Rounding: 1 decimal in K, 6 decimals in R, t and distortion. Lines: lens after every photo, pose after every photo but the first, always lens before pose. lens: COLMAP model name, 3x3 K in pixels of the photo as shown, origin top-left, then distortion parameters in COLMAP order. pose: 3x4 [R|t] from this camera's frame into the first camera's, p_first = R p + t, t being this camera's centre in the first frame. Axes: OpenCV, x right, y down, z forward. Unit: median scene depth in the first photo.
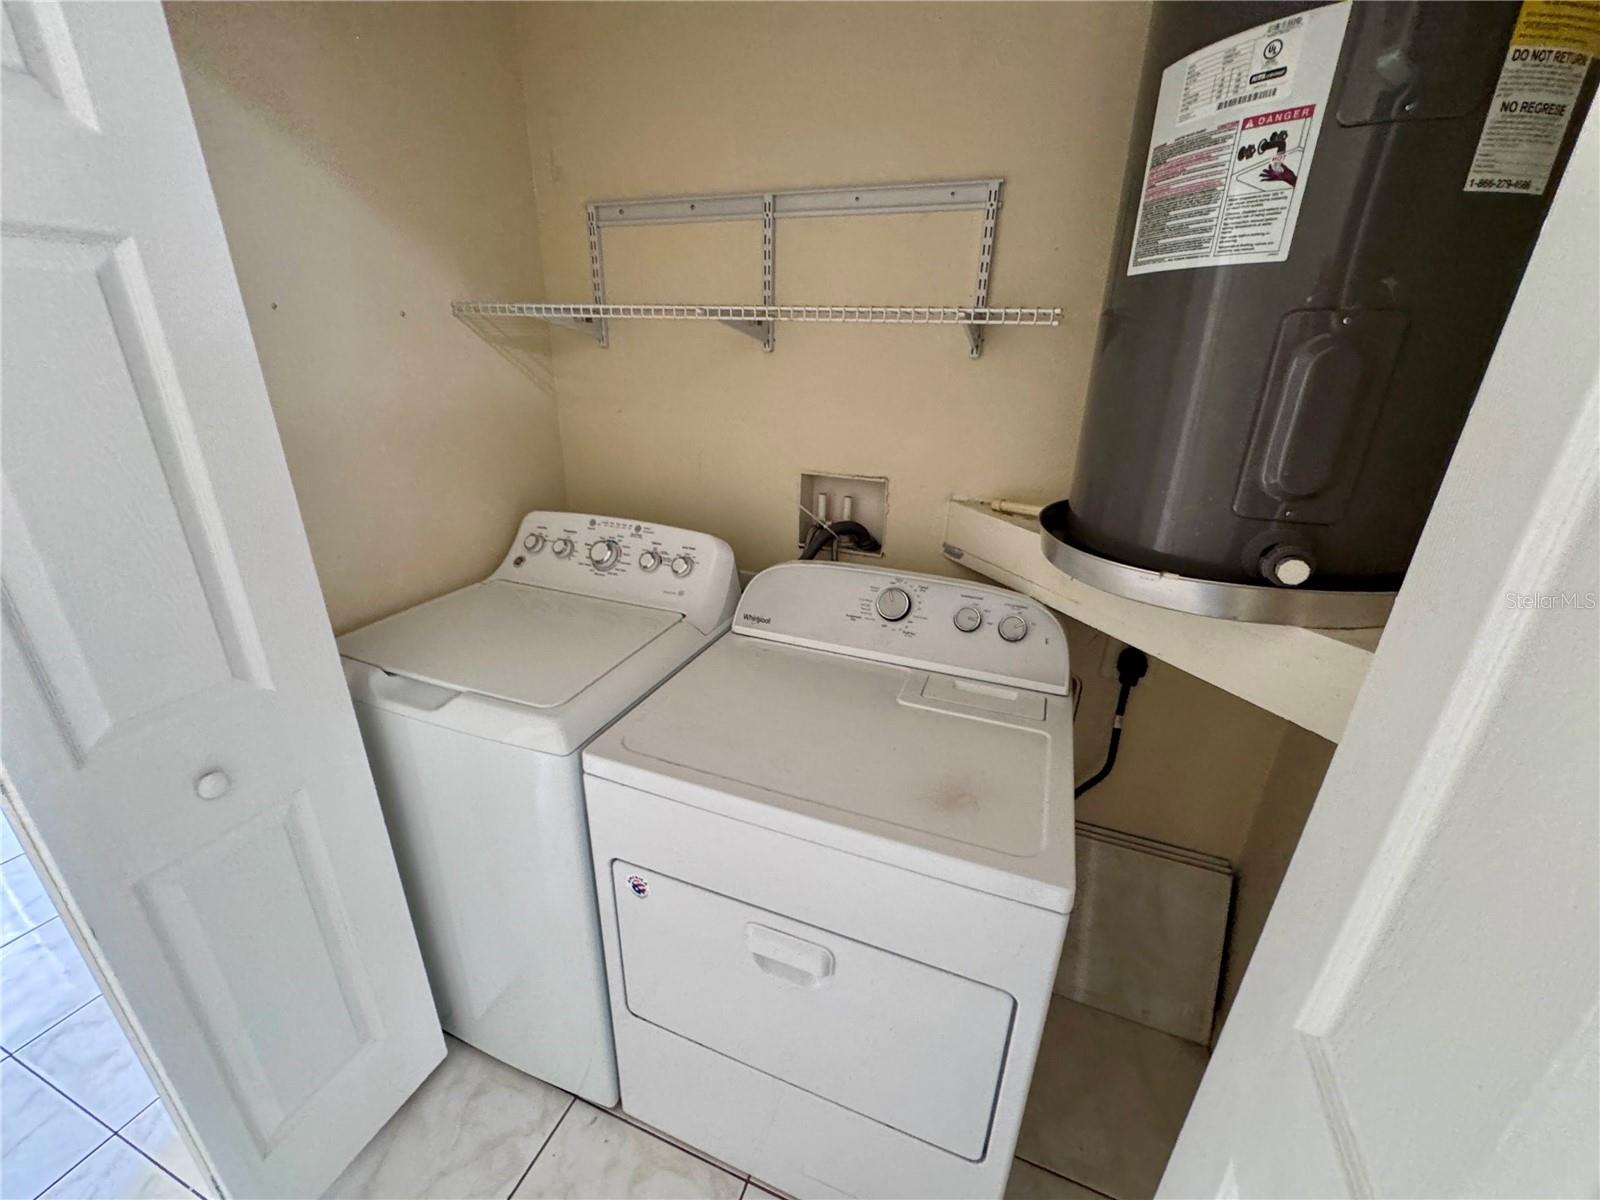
lens RADIAL K [[643.6, 0, 797.6], [0, 643.6, 600.8], [0, 0, 1]] dist [-0.006131, 0.000852]
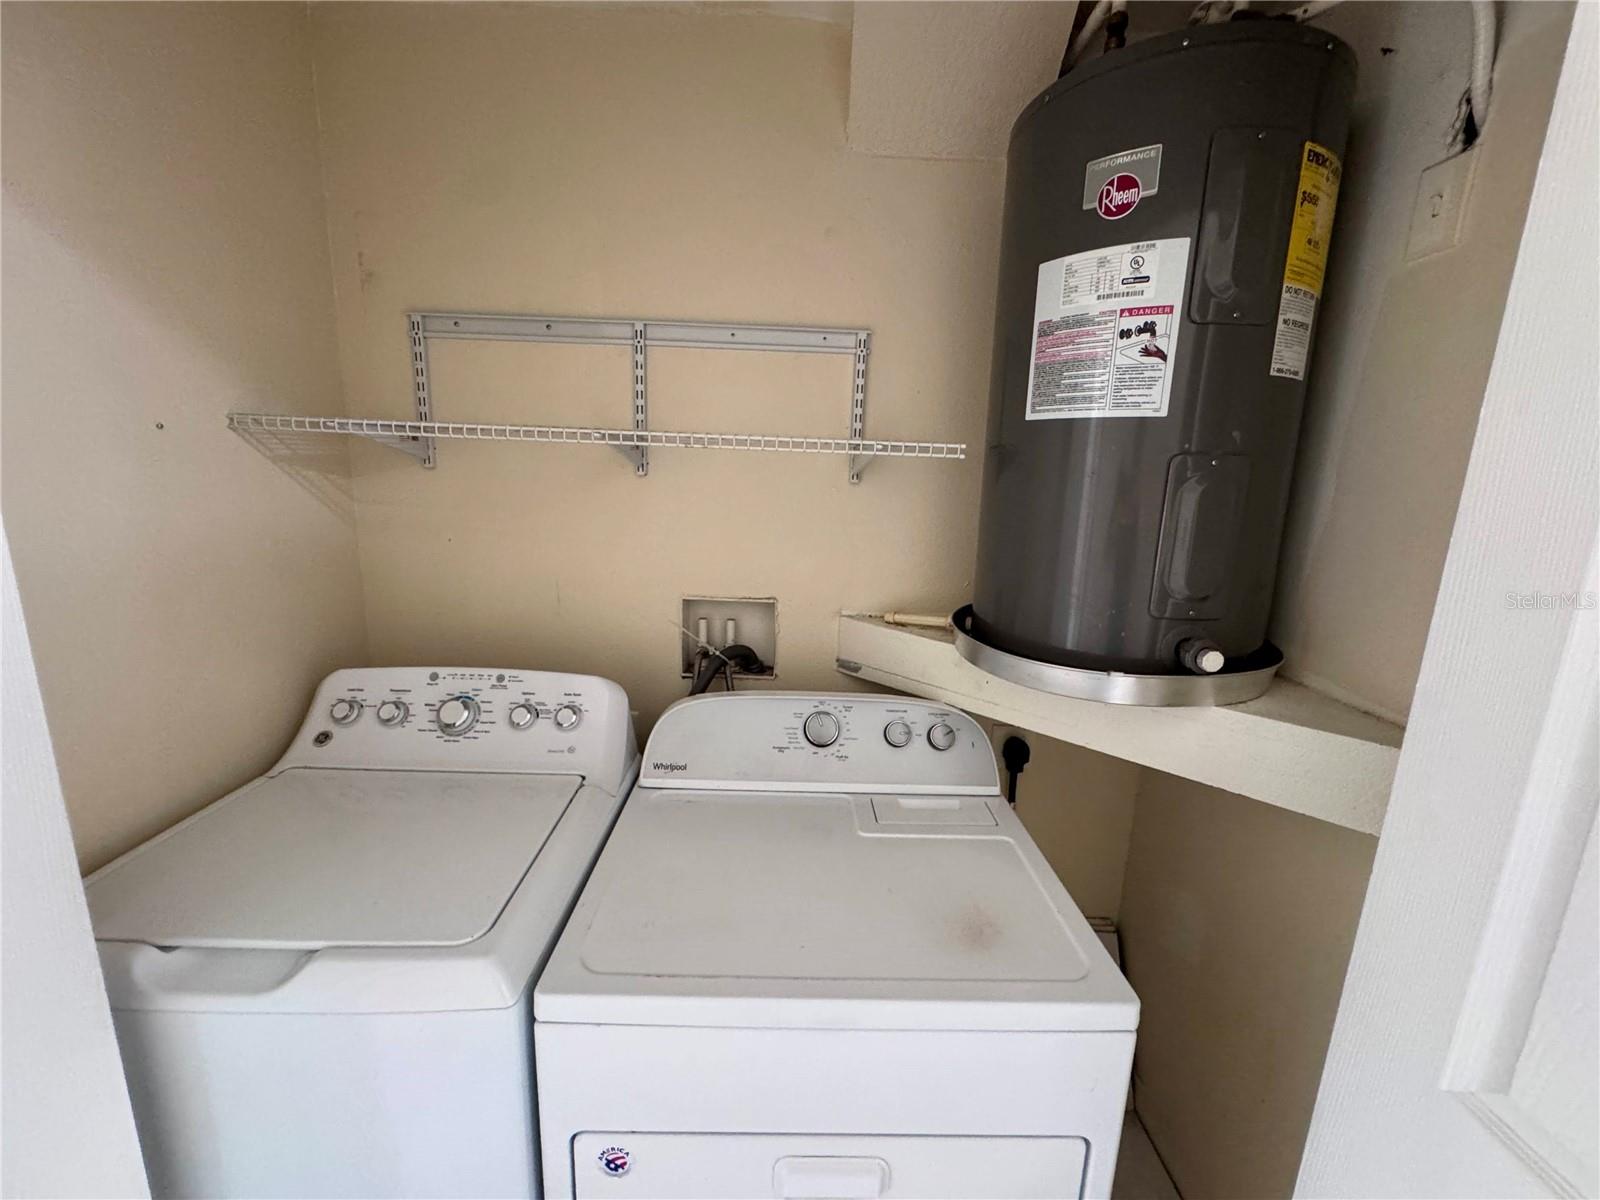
lens RADIAL K [[643.6, 0, 800.3], [0, 643.6, 600.1], [0, 0, 1]] dist [-0.006131, 0.000852]
pose [[0.923975, -0.066649, 0.376602, -0.237233], [0.128126, 0.981740, -0.140609, -0.054181], [-0.360353, 0.178171, 0.915642, 0.100448]]
